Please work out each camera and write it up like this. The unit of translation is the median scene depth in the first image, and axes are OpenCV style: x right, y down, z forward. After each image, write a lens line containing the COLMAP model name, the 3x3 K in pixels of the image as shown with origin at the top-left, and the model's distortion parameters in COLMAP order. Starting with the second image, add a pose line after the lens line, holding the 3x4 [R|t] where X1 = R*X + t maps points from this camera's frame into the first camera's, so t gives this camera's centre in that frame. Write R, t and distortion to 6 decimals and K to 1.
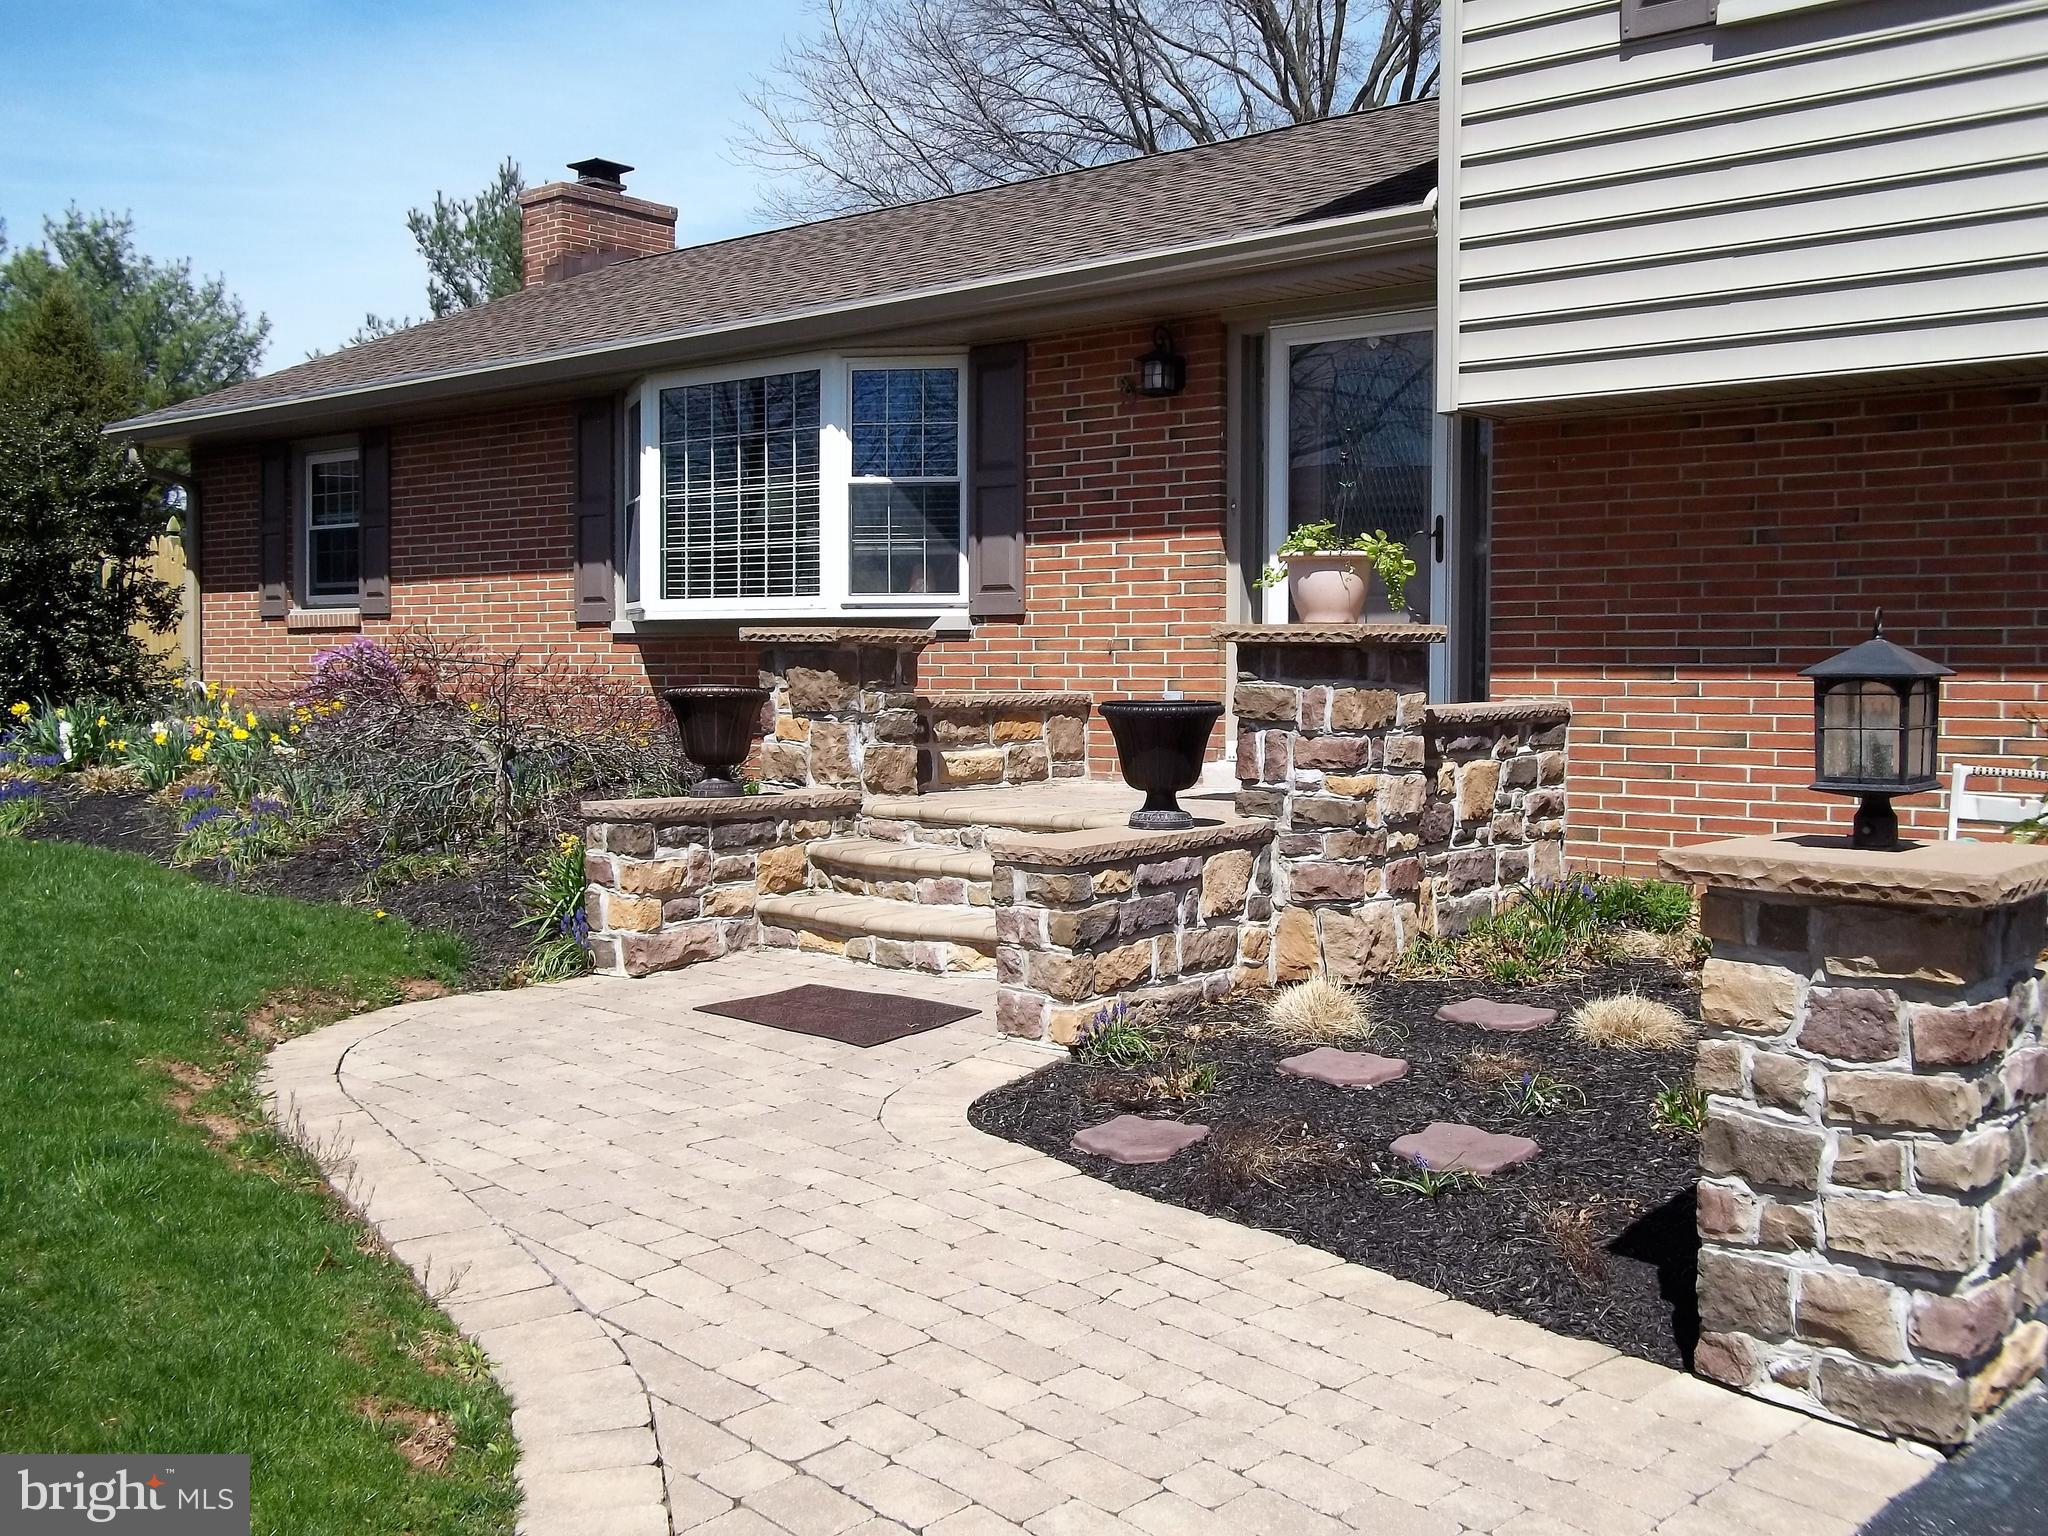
lens RADIAL K [[1982.9, 0, 1036.2], [0, 1982.9, 760.5], [0, 0, 1]] dist [-0.014462, 0.000000]
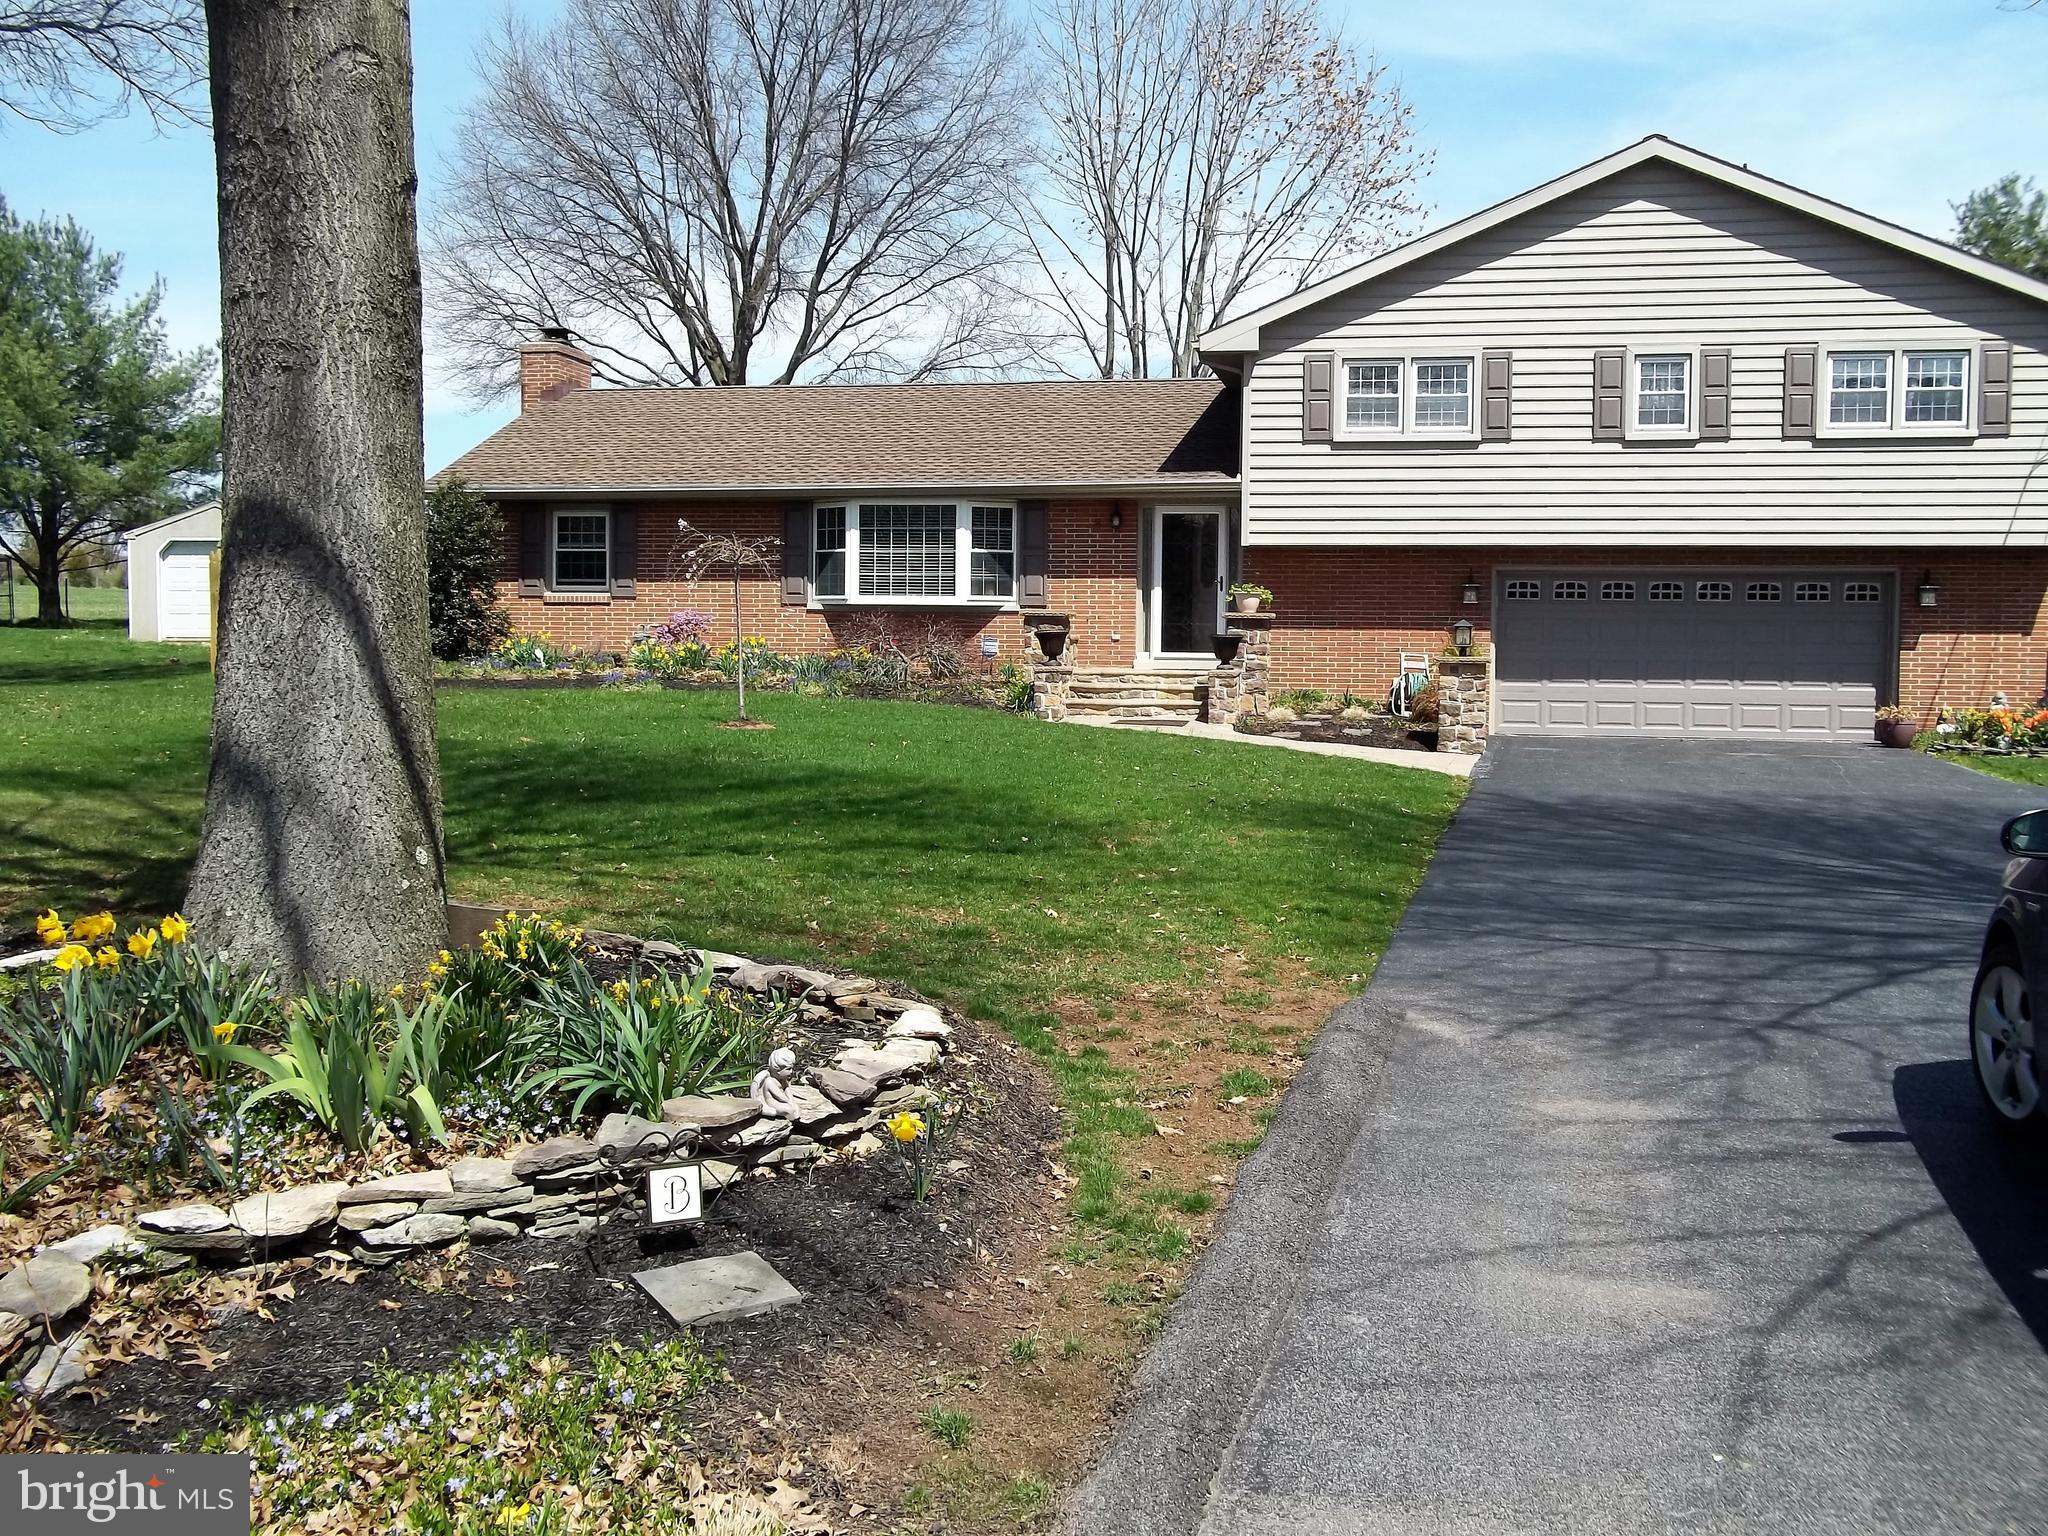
lens RADIAL K [[1982.9, 0, 1021.9], [0, 1982.9, 760.9], [0, 0, 1]] dist [-0.014462, 0.000000]
pose [[0.878610, -0.023163, 0.476978, -1.243685], [0.016364, 0.999697, 0.018405, 0.079706], [-0.477259, -0.008366, 0.878723, -1.238968]]
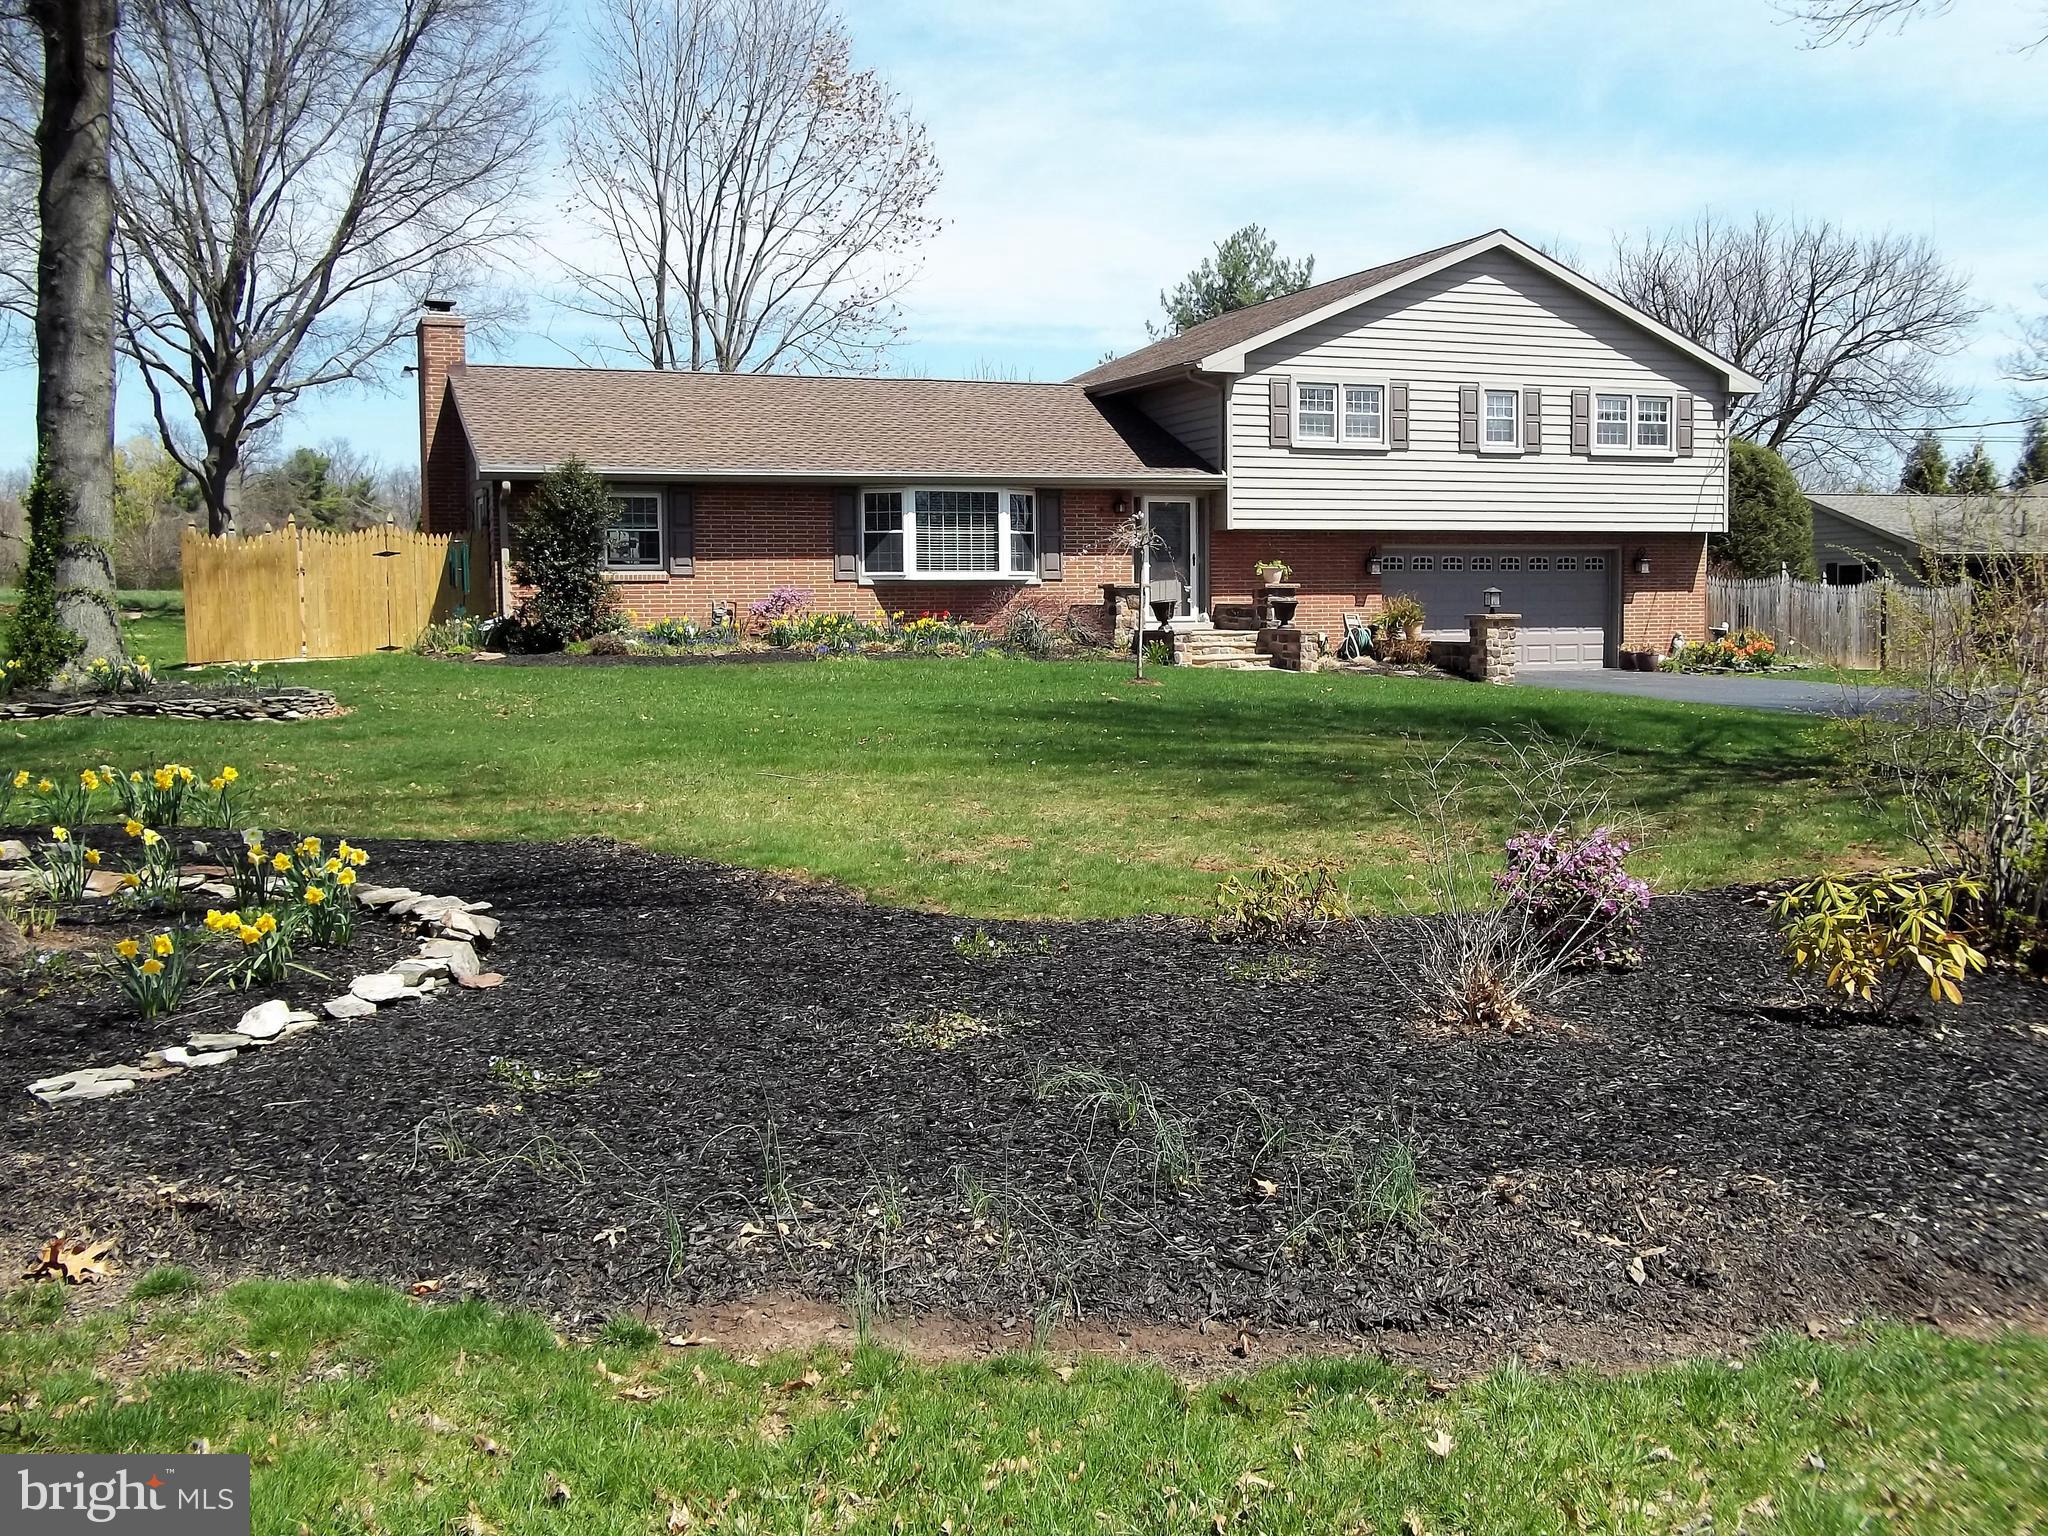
lens RADIAL K [[1982.9, 0, 1020.3], [0, 1982.9, 774.2], [0, 0, 1]] dist [-0.014462, 0.000000]
pose [[0.482604, -0.079142, 0.872256, -2.648814], [0.055289, 0.996676, 0.059841, 0.038513], [-0.874092, 0.019346, 0.485375, -0.410652]]
